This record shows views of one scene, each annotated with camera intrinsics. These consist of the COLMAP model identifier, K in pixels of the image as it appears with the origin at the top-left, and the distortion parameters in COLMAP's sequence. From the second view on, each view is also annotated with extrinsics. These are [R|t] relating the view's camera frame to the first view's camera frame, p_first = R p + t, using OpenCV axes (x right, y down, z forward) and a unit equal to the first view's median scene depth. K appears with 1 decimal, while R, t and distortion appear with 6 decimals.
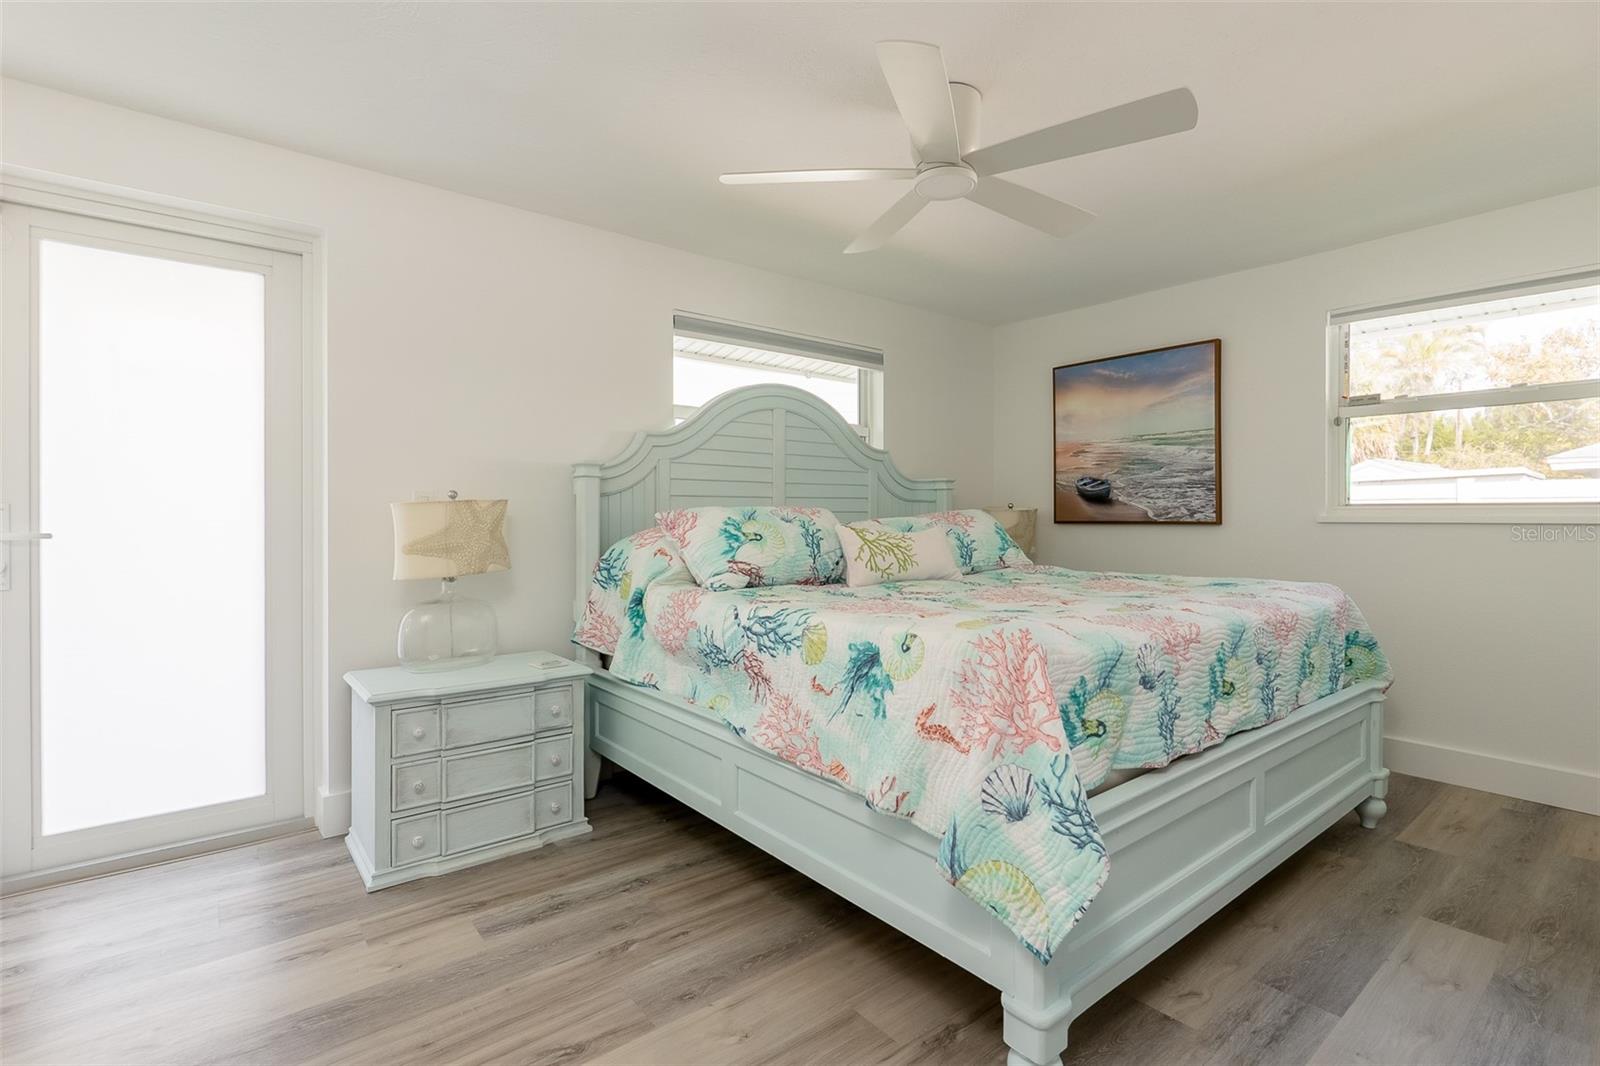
lens RADIAL K [[739.0, 0, 802.9], [0, 739.0, 522.9], [0, 0, 1]] dist [-0.011341, 0.001626]
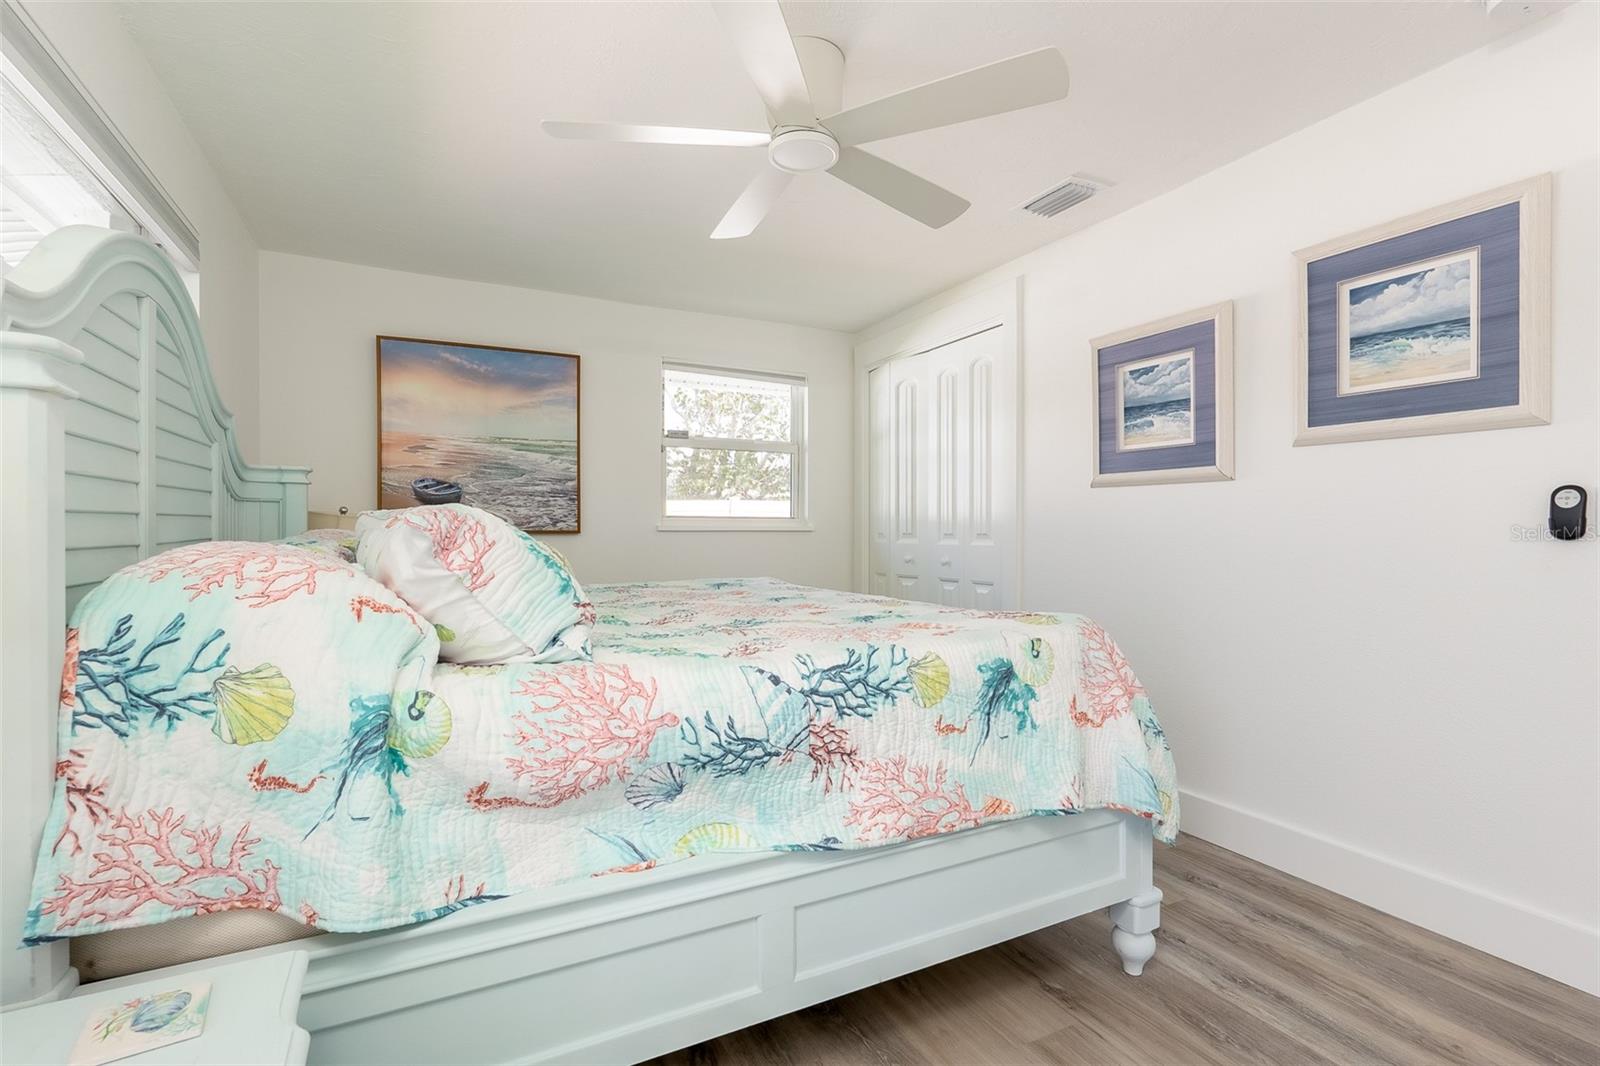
lens RADIAL K [[739.0, 0, 793.9], [0, 739.0, 535.3], [0, 0, 1]] dist [-0.011341, 0.001626]
pose [[0.207296, -0.010288, 0.978224, -0.704931], [0.005876, 0.999940, 0.009271, -0.004761], [-0.978261, 0.003826, 0.207344, 0.843637]]
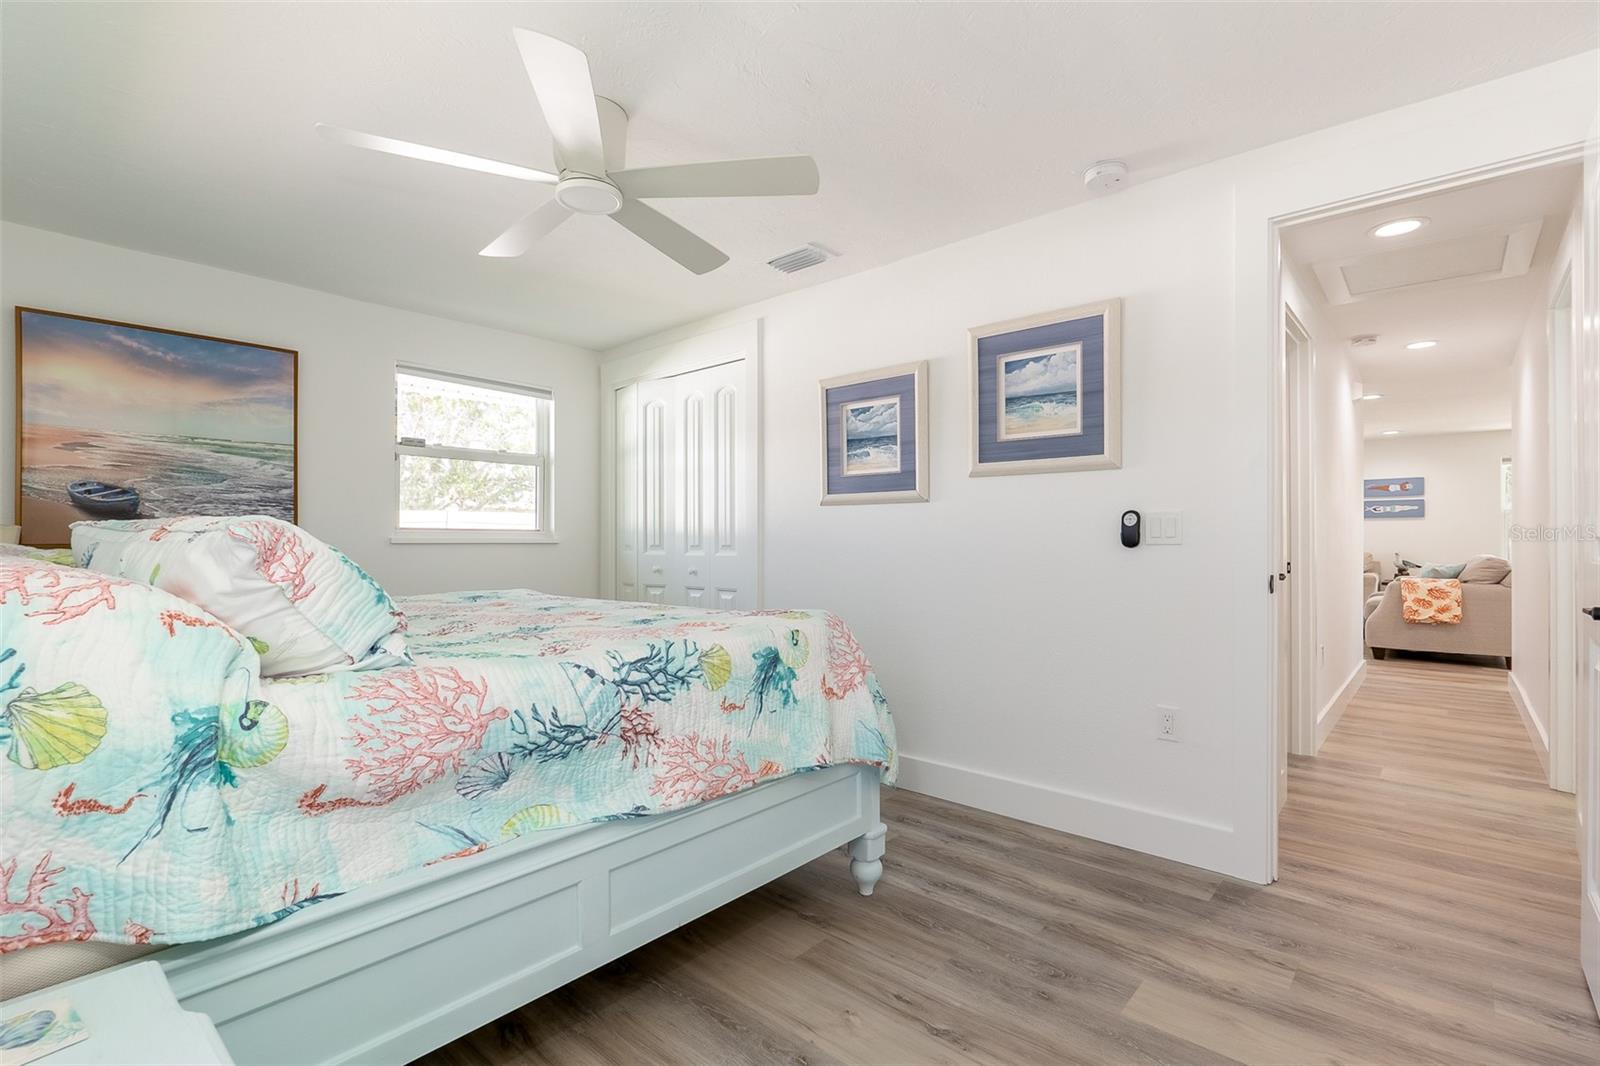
lens RADIAL K [[739.0, 0, 791.2], [0, 739.0, 541.5], [0, 0, 1]] dist [-0.011341, 0.001626]
pose [[-0.161612, -0.001632, 0.986853, -0.833556], [0.007151, 0.999970, 0.002825, -0.004294], [-0.986828, 0.007513, -0.161596, 0.913879]]
